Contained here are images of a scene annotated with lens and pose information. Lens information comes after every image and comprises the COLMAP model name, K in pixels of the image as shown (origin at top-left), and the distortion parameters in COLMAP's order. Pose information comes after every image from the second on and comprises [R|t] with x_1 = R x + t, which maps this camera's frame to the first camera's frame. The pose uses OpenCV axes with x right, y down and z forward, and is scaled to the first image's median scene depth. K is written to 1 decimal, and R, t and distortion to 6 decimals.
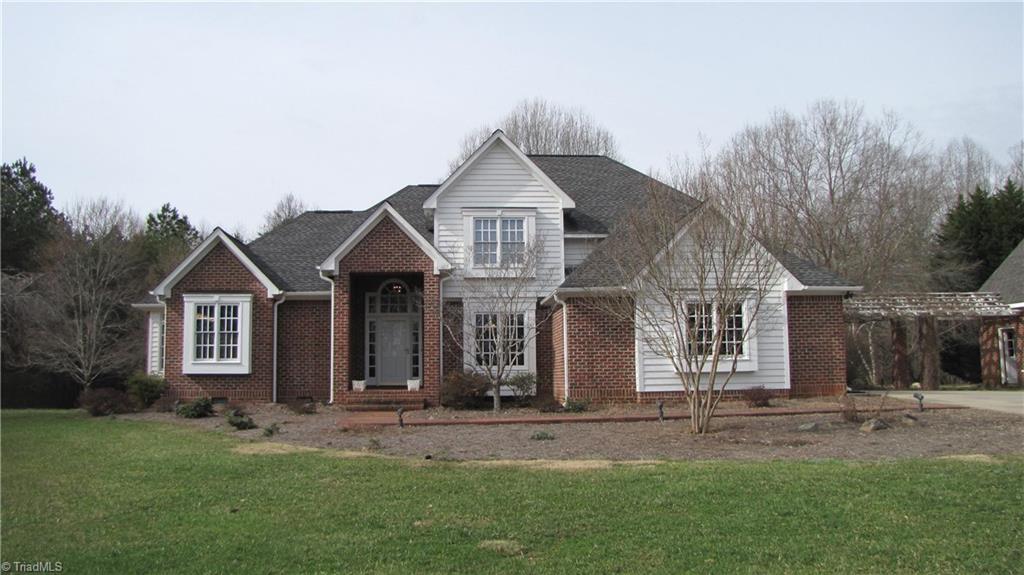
lens RADIAL K [[883.3, 0, 512.0], [0, 883.3, 287.5], [0, 0, 1]] dist [-0.112302, 0.006569]
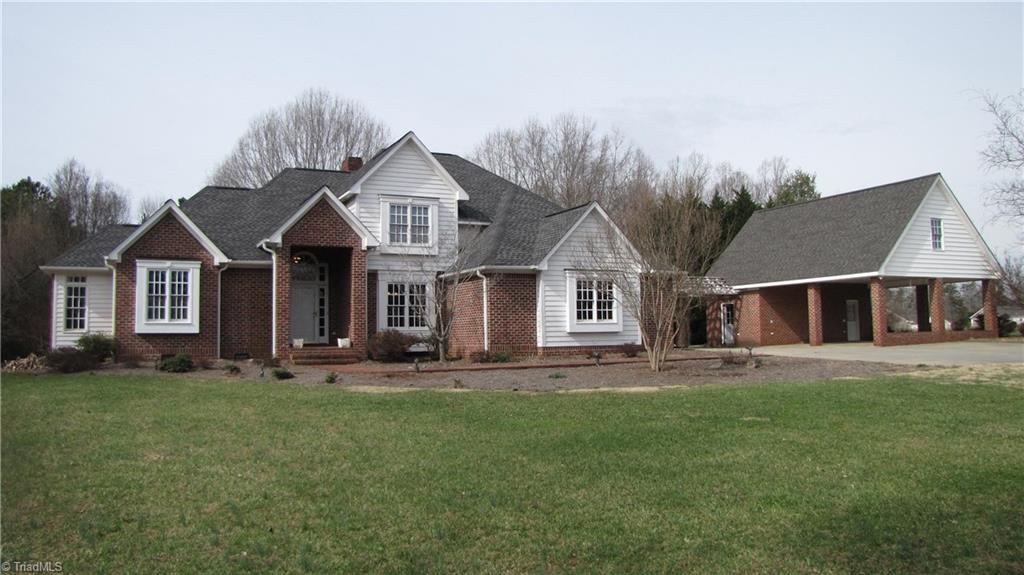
lens RADIAL K [[826.6, 0, 512.0], [0, 826.6, 287.5], [0, 0, 1]] dist [-0.183616, 0.157138]
pose [[0.920433, 0.022560, 0.390248, -0.333427], [-0.035837, 0.998999, 0.026772, -0.001043], [-0.389254, -0.038627, 0.920320, -0.098973]]
